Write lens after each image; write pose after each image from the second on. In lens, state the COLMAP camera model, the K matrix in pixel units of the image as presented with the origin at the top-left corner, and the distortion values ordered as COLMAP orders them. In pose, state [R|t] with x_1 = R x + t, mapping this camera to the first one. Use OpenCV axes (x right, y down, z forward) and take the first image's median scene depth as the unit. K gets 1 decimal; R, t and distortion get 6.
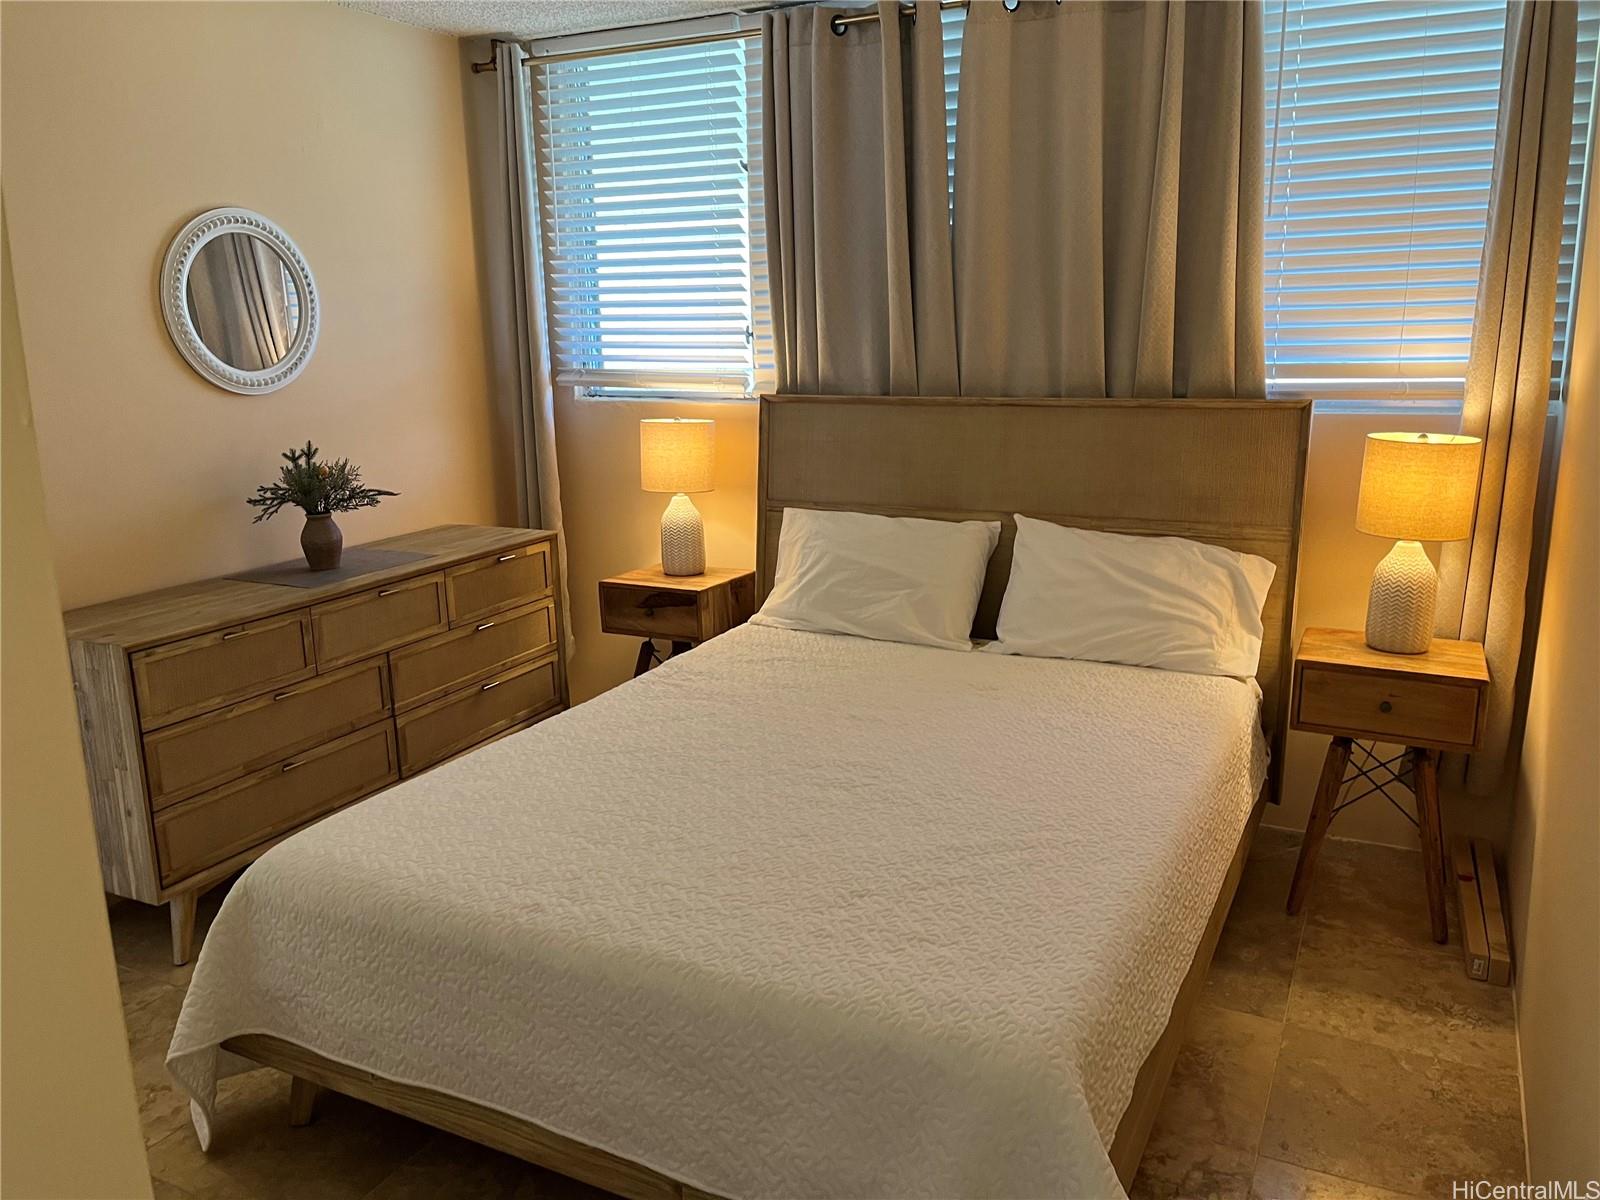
lens RADIAL K [[1221.9, 0, 800.0], [0, 1221.9, 600.0], [0, 0, 1]] dist [0.060811, -0.094645]
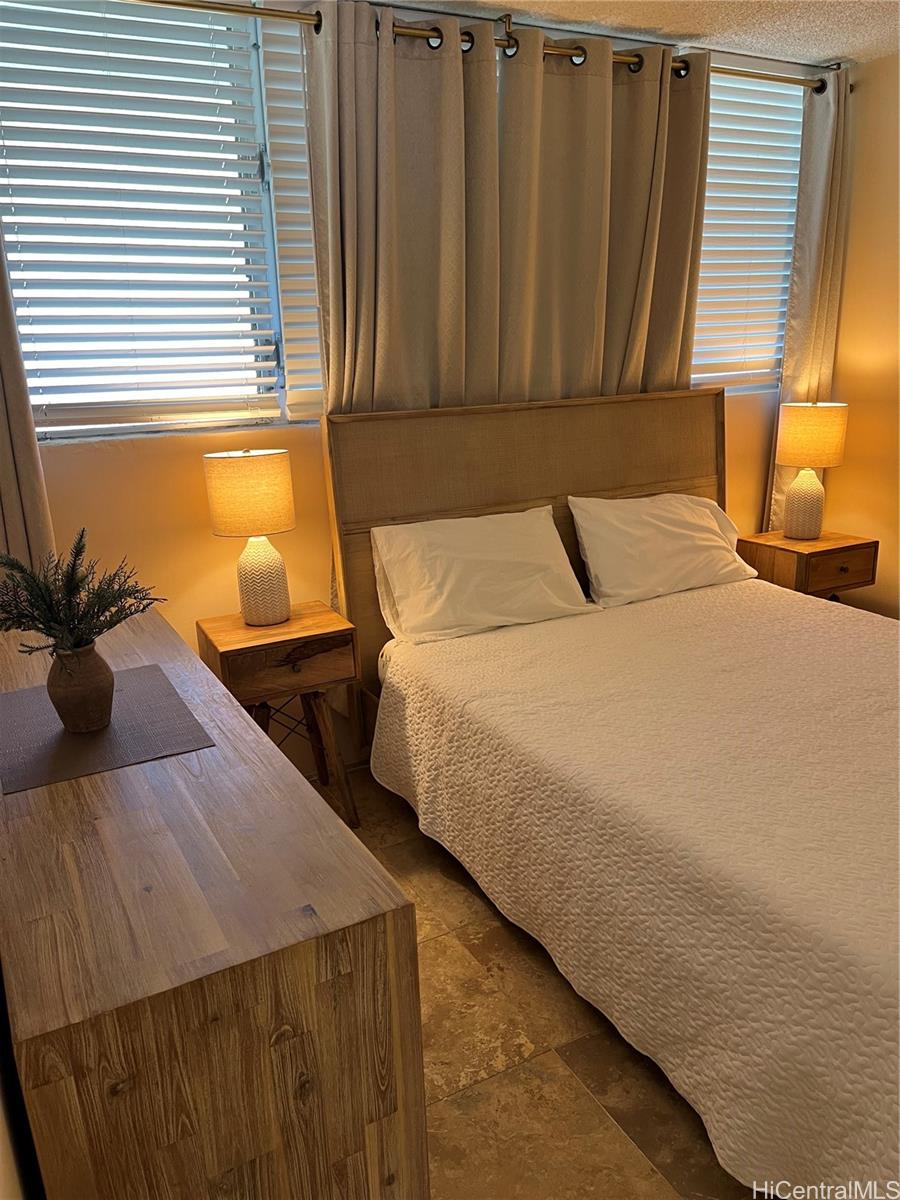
lens RADIAL K [[916.4, 0, 443.2], [0, 916.4, 600.1], [0, 0, 1]] dist [0.060811, -0.094645]
pose [[0.570858, -0.208252, 0.794199, -0.693725], [0.220576, 0.970637, 0.095971, -0.092416], [-0.790865, 0.120396, 0.600031, 0.618472]]
